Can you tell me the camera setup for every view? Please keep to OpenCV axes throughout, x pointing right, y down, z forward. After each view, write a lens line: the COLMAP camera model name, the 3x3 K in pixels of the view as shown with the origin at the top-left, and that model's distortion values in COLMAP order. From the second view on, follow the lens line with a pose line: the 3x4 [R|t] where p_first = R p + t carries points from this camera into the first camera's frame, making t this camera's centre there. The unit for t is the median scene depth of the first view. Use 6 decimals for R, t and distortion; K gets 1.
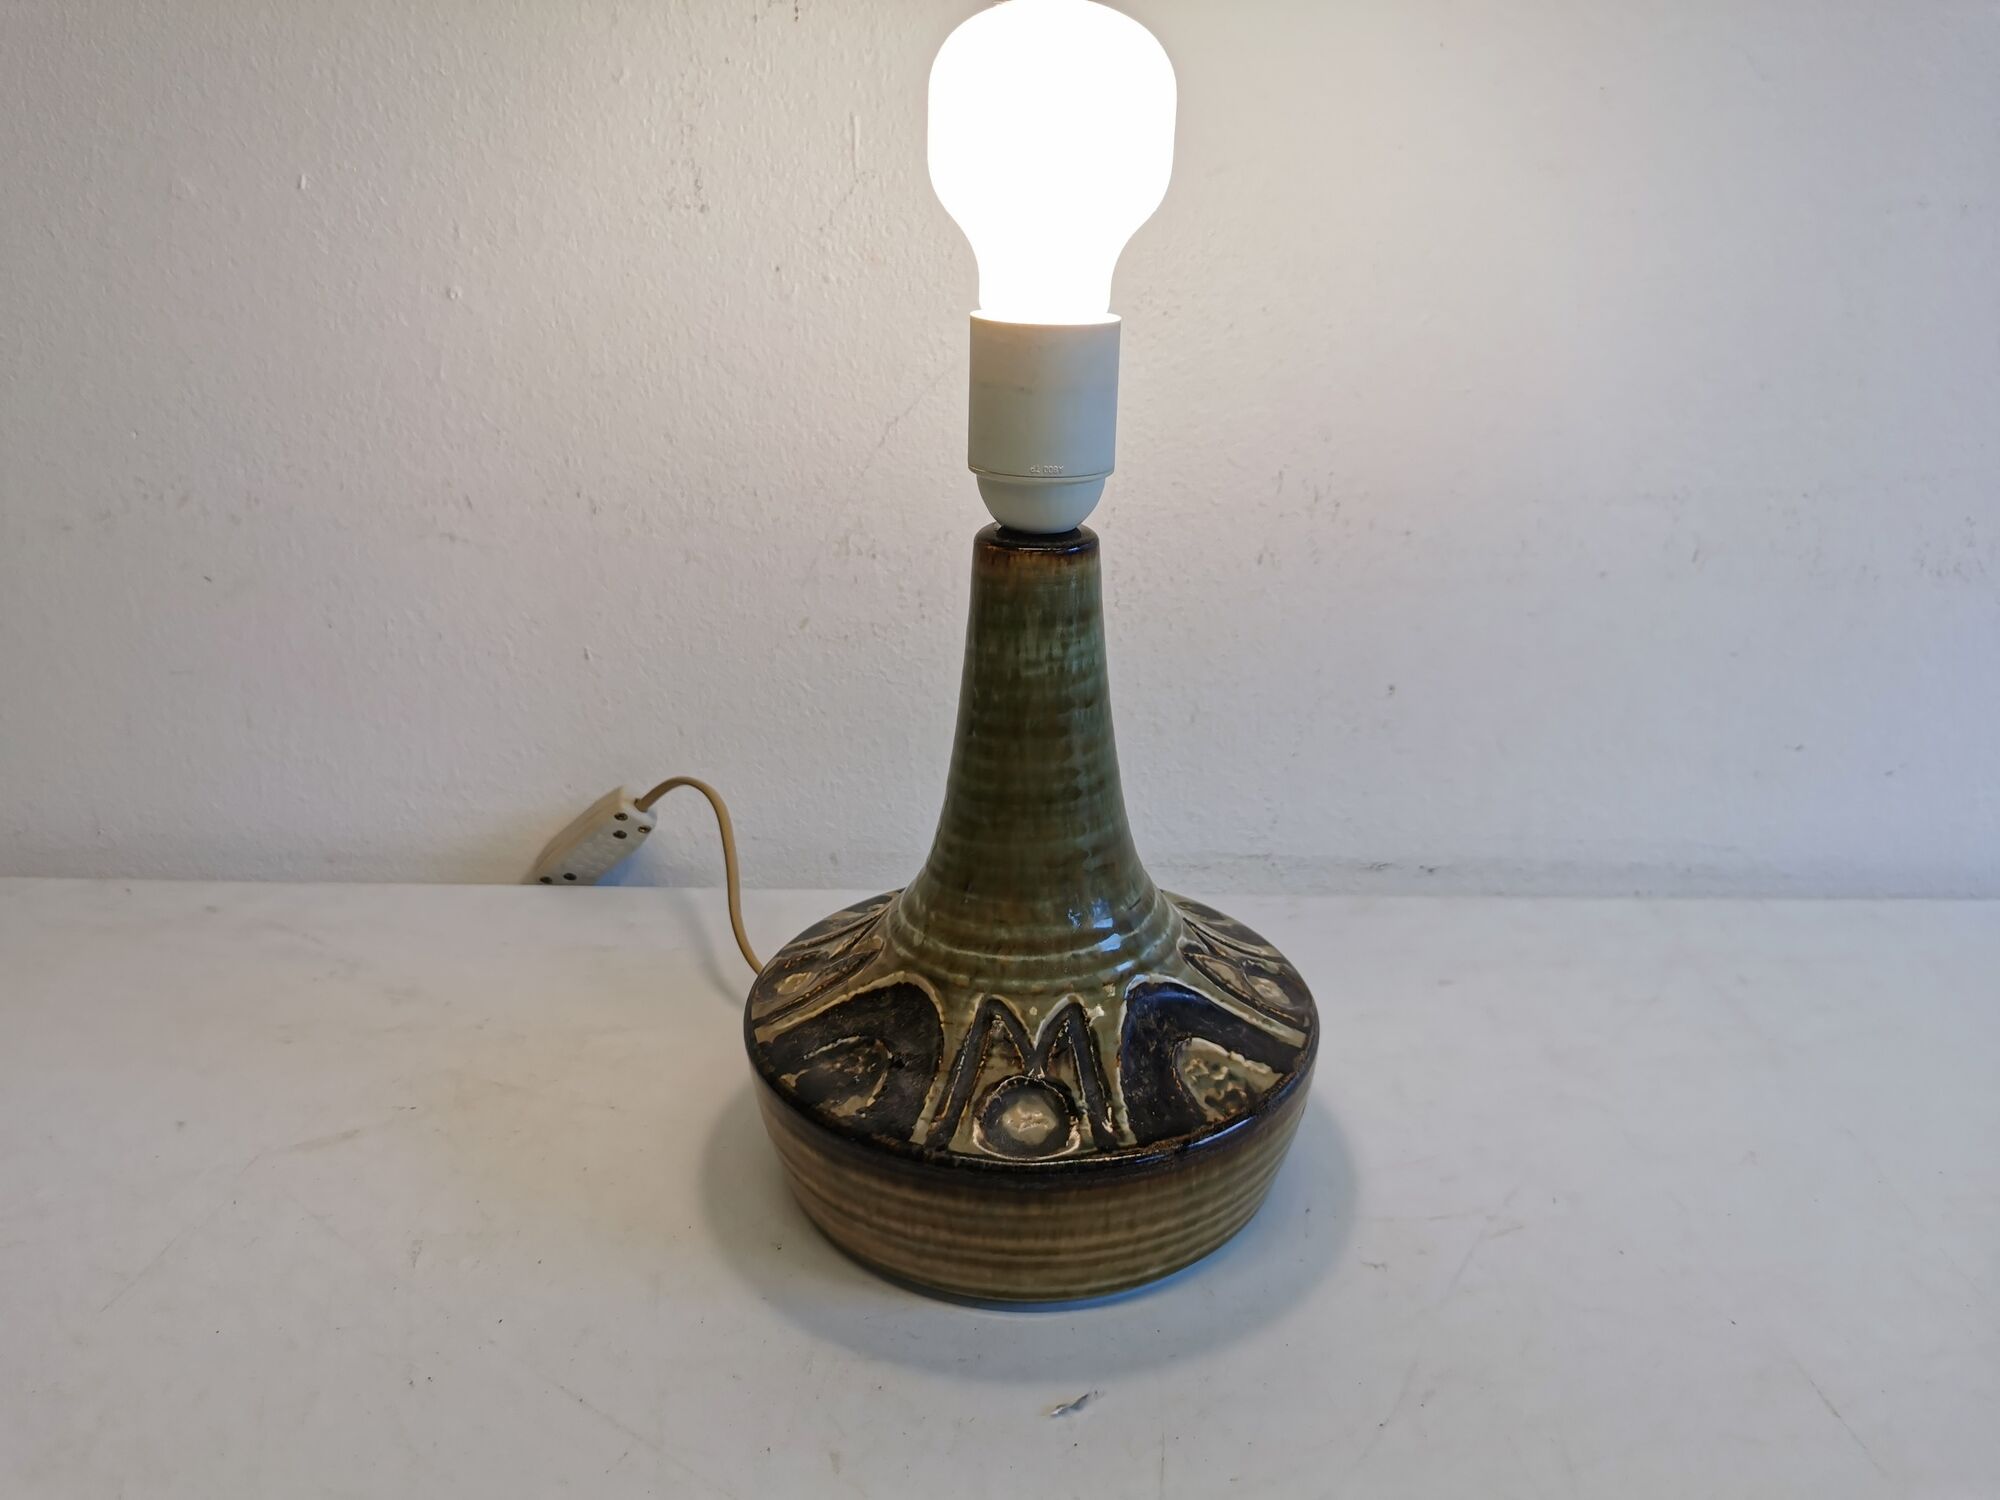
lens RADIAL K [[1571.2, 0, 1000.0], [0, 1571.2, 750.0], [0, 0, 1]] dist [-0.003350, -0.002768]
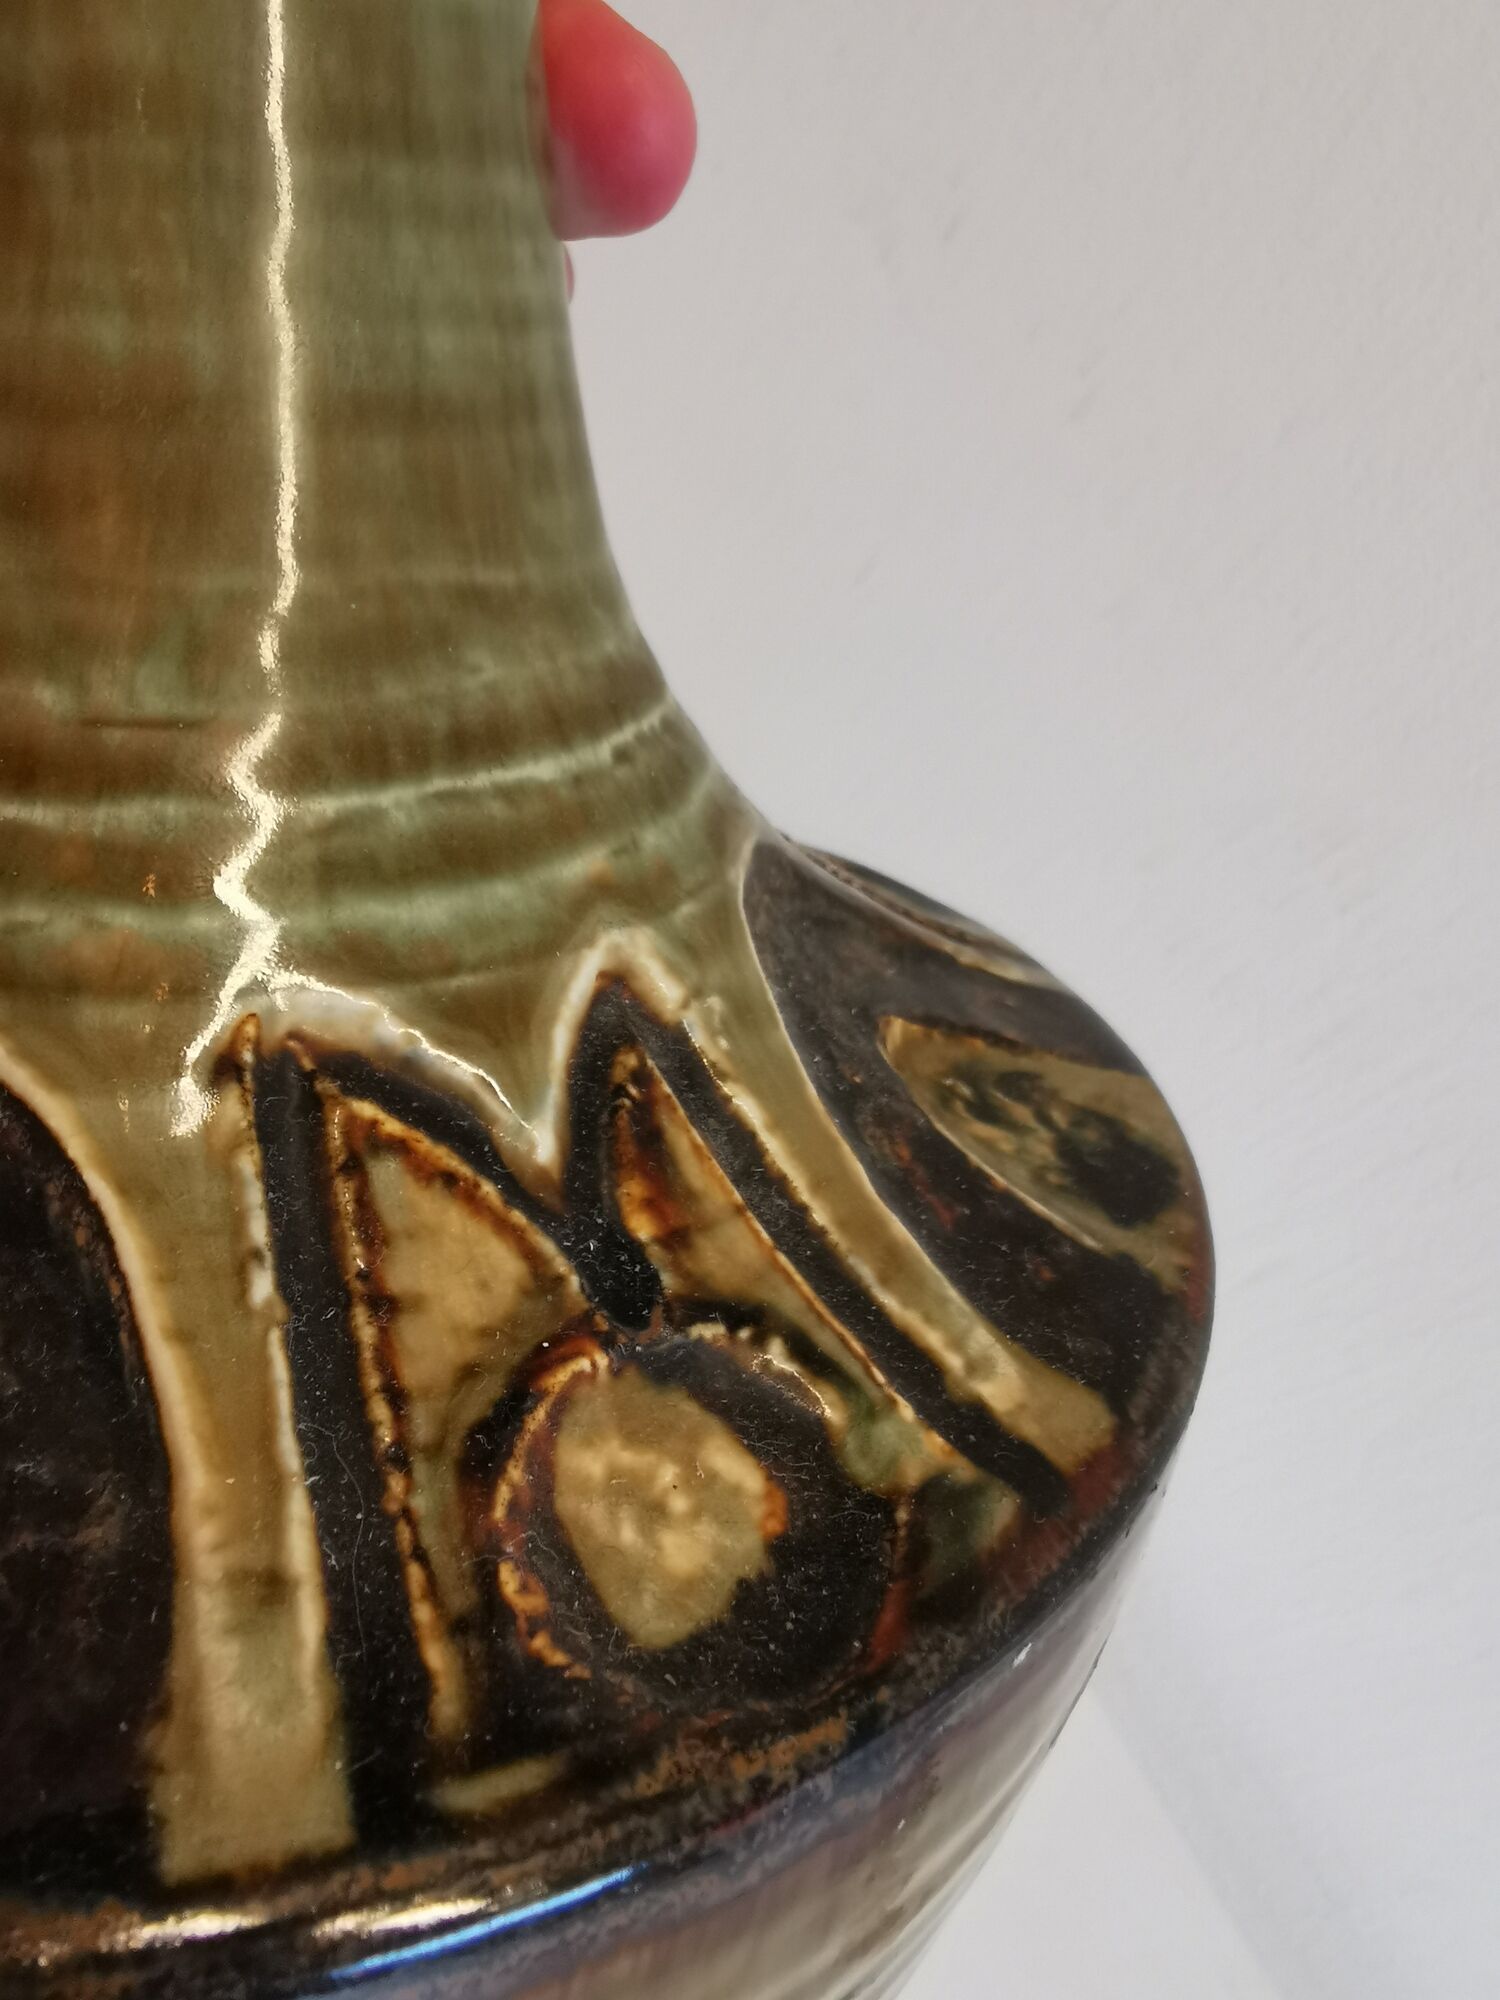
lens RADIAL K [[1597.3, 0, 724.4], [0, 1597.3, 844.0], [0, 0, 1]] dist [0.006713, 0.003877]
pose [[0.600405, 0.311397, -0.736577, 0.322356], [-0.361162, 0.927375, 0.097666, 0.065800], [0.713496, 0.207384, 0.669265, 0.958187]]
